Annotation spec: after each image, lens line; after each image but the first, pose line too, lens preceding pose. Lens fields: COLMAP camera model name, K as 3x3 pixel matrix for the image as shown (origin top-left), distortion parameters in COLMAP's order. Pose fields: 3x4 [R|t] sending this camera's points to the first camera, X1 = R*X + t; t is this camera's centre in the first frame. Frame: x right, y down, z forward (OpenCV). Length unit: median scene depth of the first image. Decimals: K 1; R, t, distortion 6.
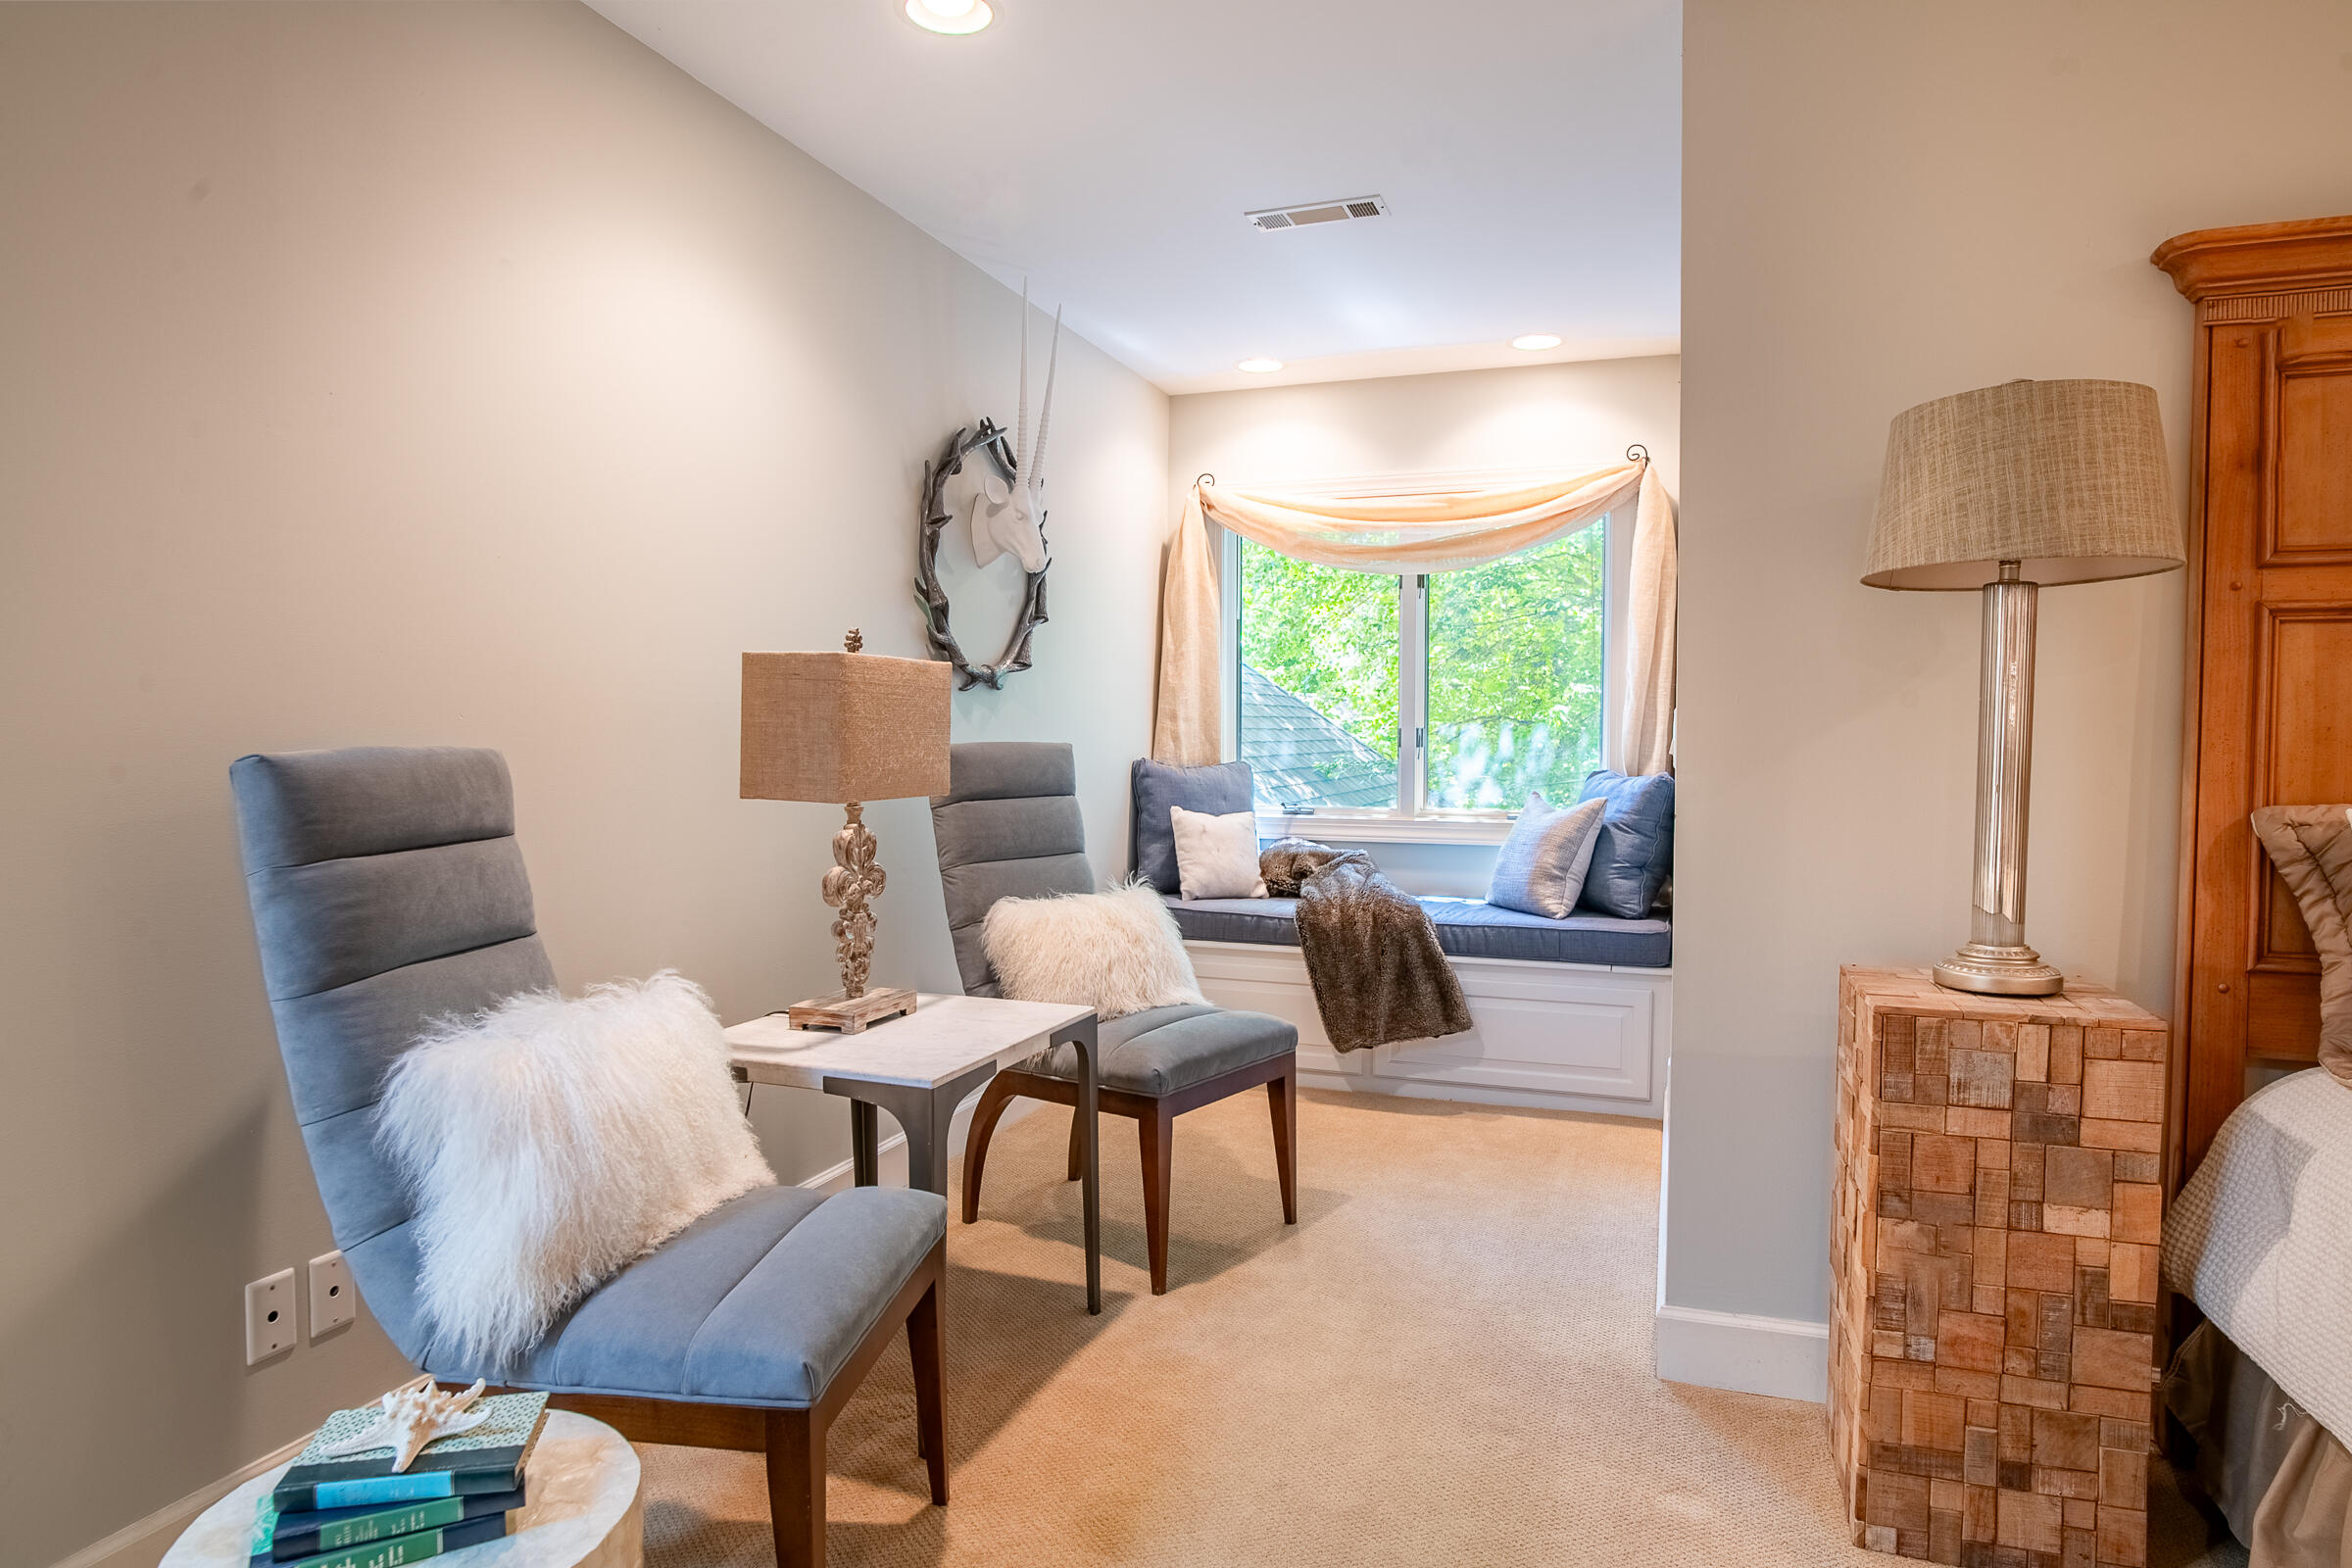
lens RADIAL K [[1356.8, 0, 1184.7], [0, 1356.8, 790.7], [0, 0, 1]] dist [-0.039794, 0.017517]
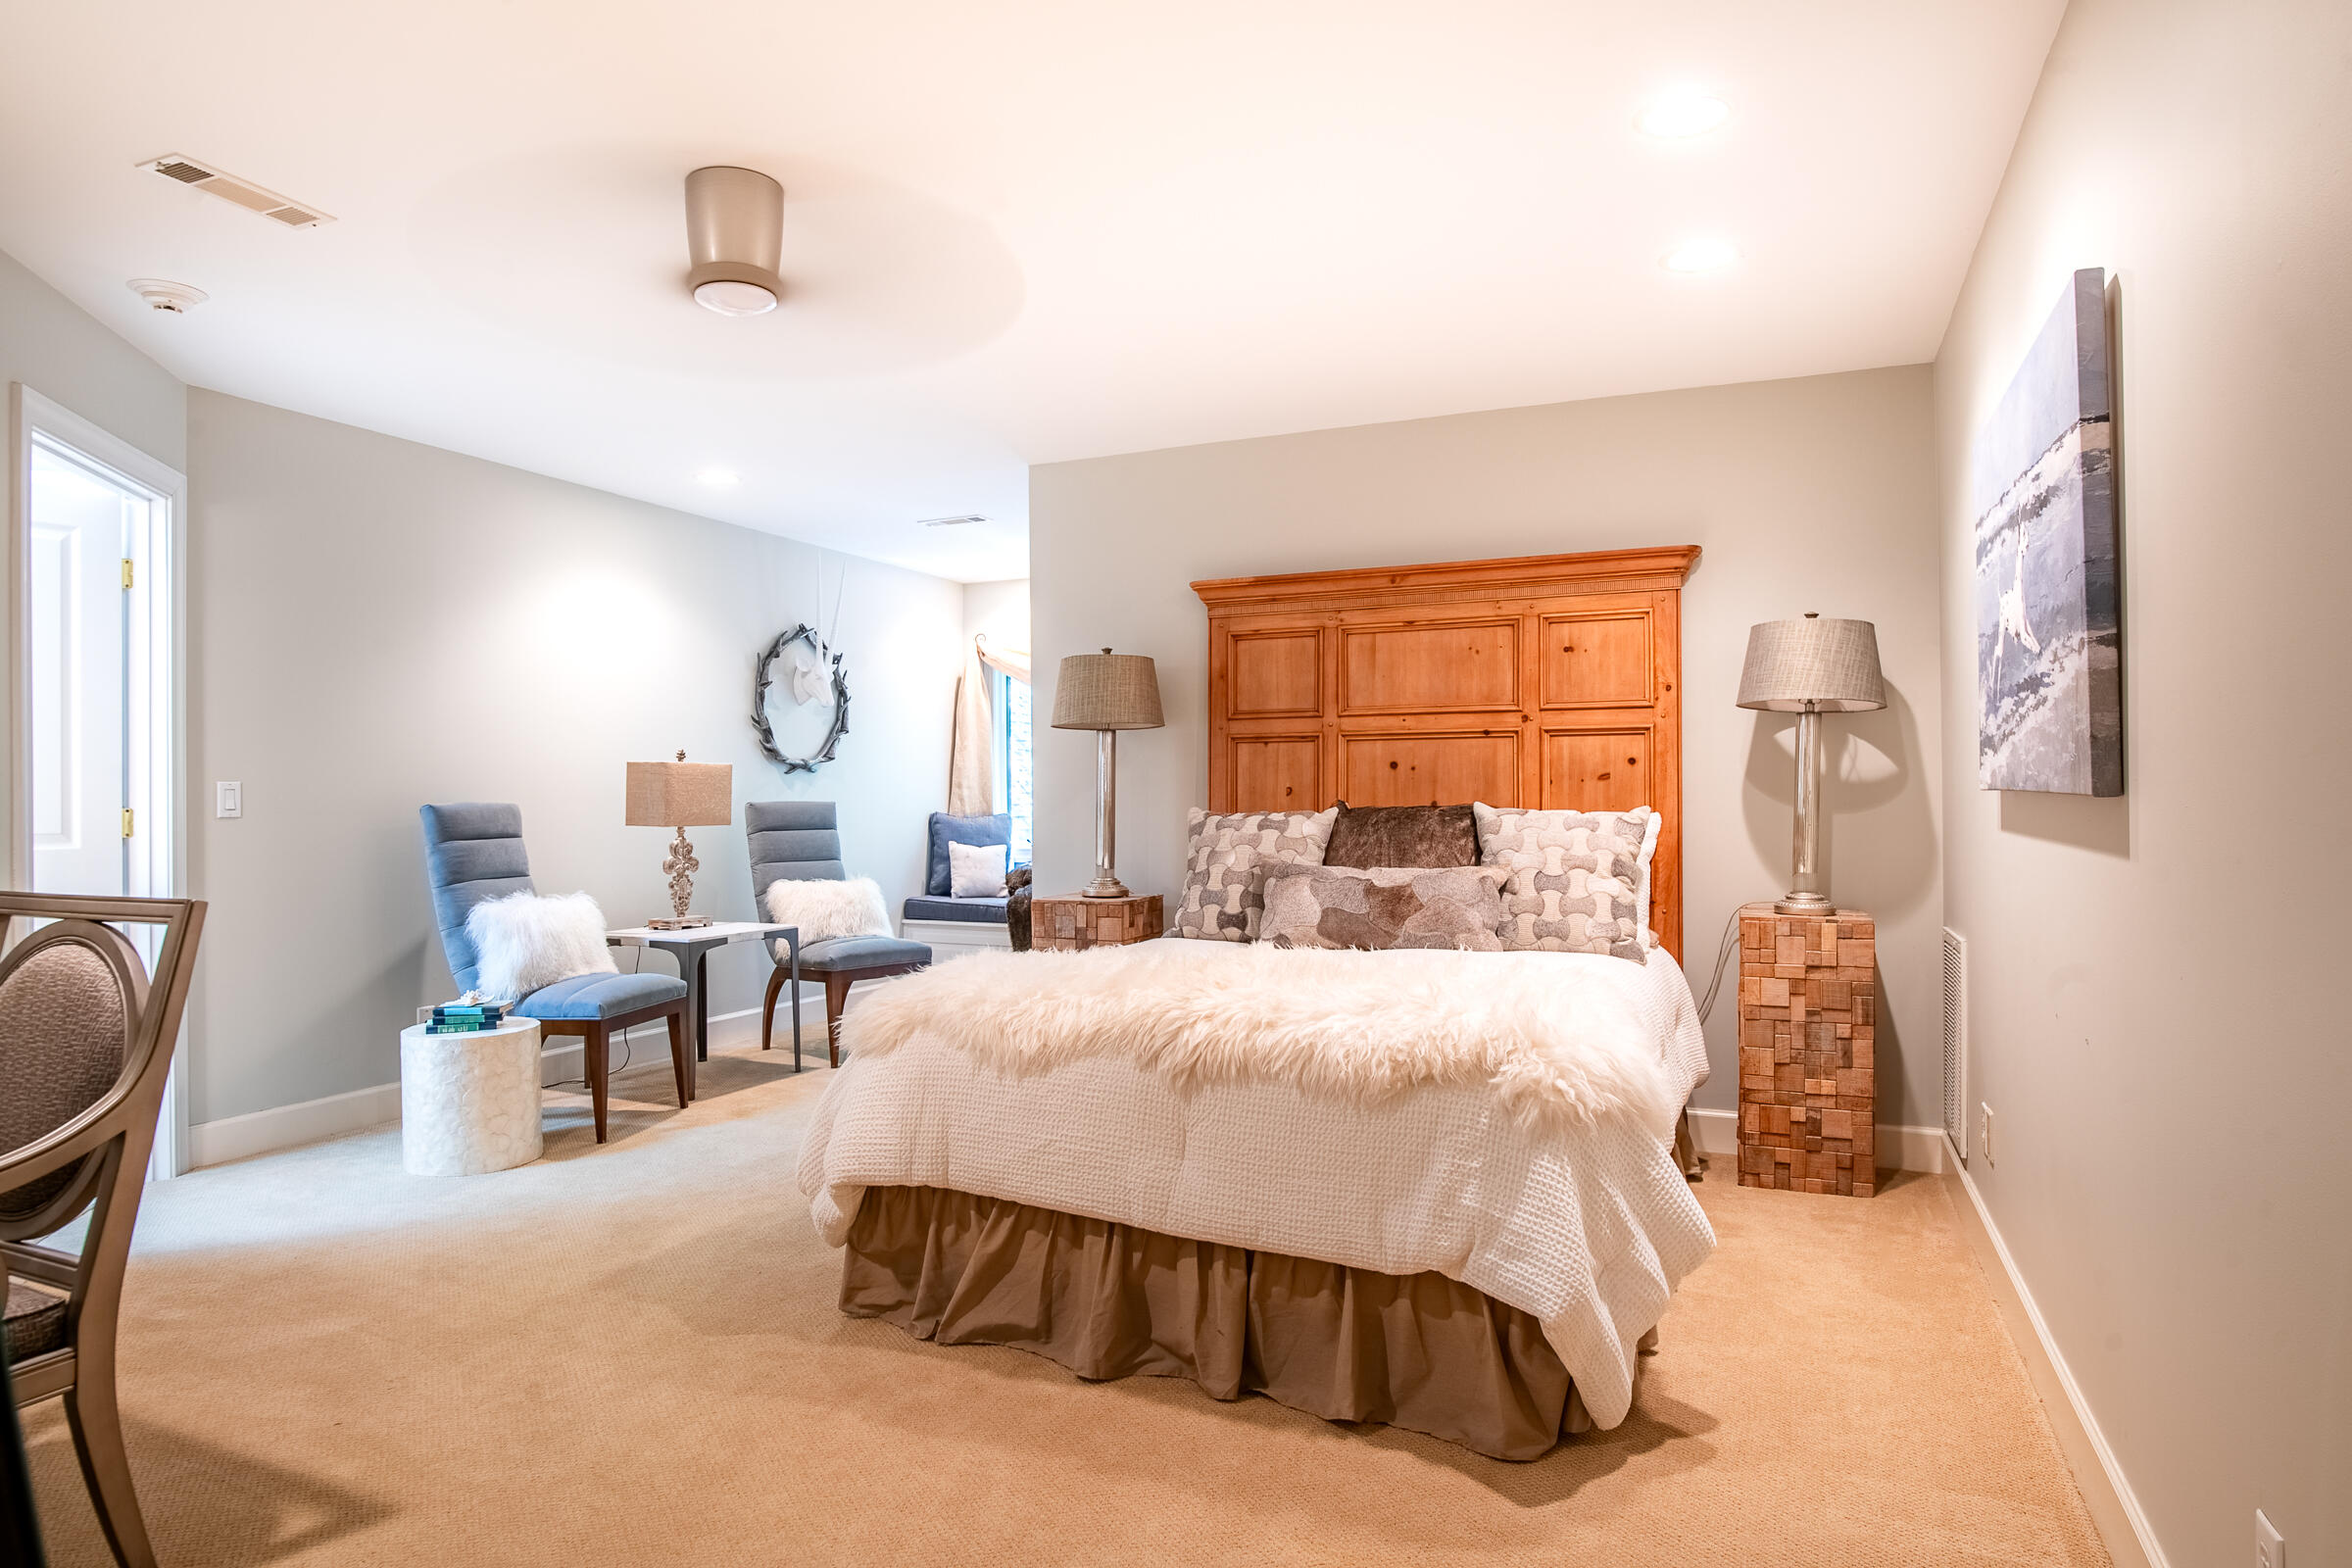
lens RADIAL K [[1356.8, 0, 1184.7], [0, 1356.8, 790.7], [0, 0, 1]] dist [-0.039794, 0.017517]
pose [[0.997508, -0.009975, -0.069839, 0.727167], [0.006585, 0.998797, -0.048592, 0.060256], [0.070240, 0.048011, 0.996374, -1.133926]]
